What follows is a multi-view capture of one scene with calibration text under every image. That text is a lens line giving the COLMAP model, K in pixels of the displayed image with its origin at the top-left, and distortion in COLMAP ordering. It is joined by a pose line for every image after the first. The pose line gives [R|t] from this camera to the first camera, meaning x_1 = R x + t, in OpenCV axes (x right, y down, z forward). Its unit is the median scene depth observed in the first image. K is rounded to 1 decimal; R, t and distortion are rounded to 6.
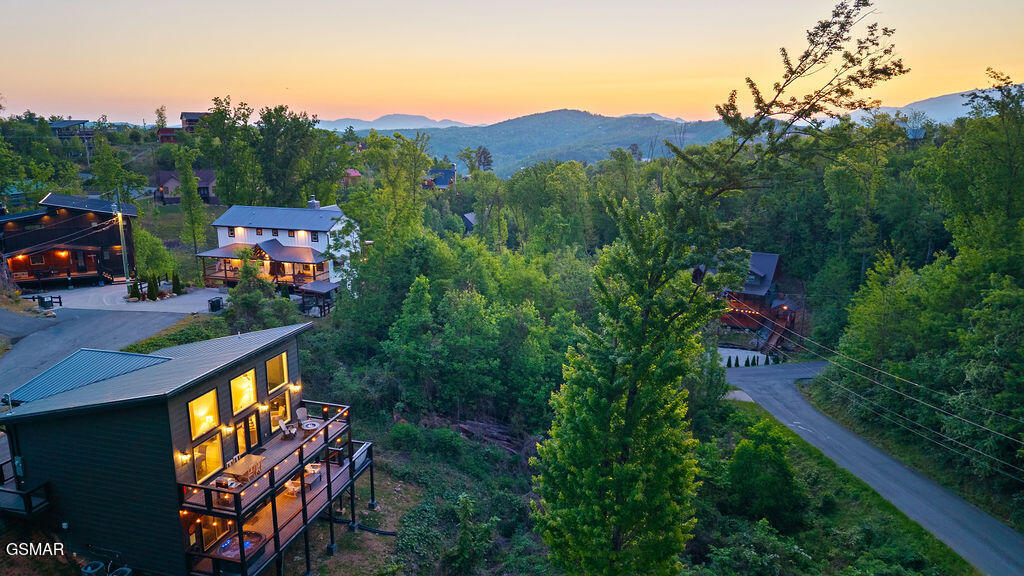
lens RADIAL K [[682.4, 0, 512.0], [0, 682.4, 288.0], [0, 0, 1]] dist [0.003429, 0.000569]
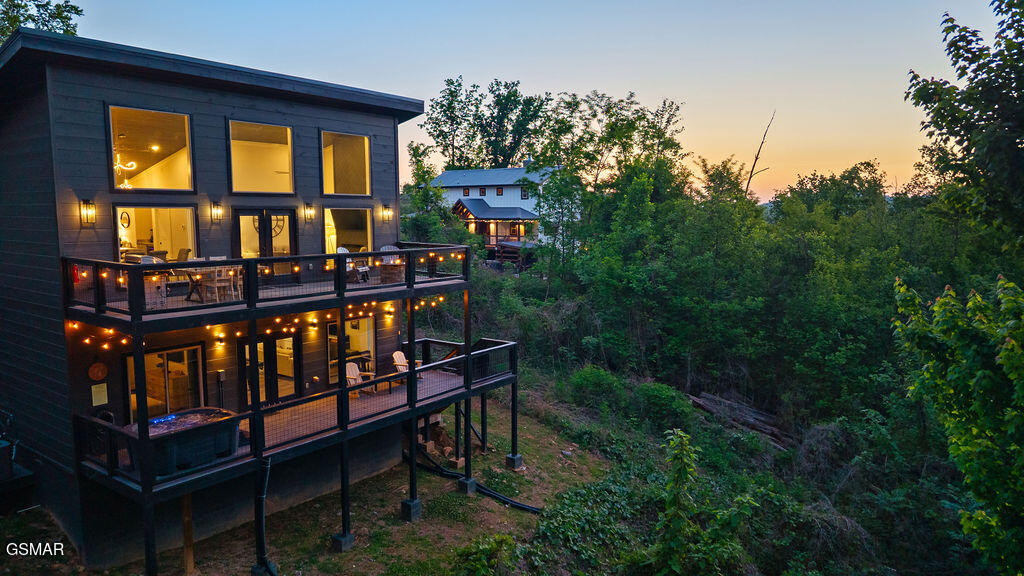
lens RADIAL K [[691.0, 0, 508.5], [0, 691.0, 295.0], [0, 0, 1]] dist [0.035298, -0.052285]
pose [[0.933188, 0.044570, -0.356615, -0.013320], [-0.079983, 0.993151, -0.085175, 0.217881], [0.350376, 0.108007, 0.930361, 0.435694]]
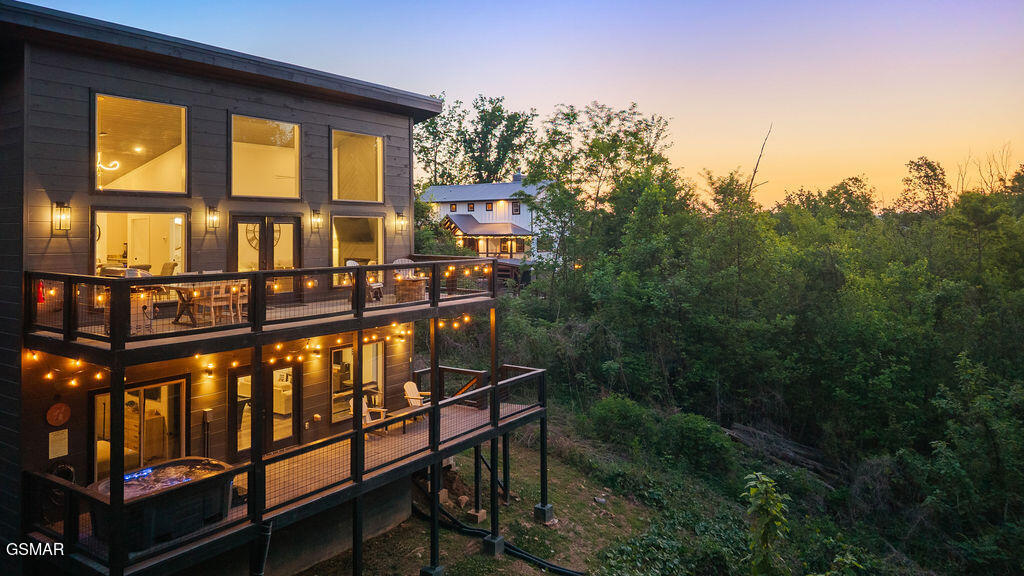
lens RADIAL K [[716.3, 0, 512.0], [0, 716.3, 218.6], [0, 0, 1]] dist [0.006180, -0.005276]
pose [[0.946991, -0.009490, -0.321120, -0.060857], [-0.065987, 0.972505, -0.223339, 0.218594], [0.314410, 0.232690, 0.920327, 0.464770]]
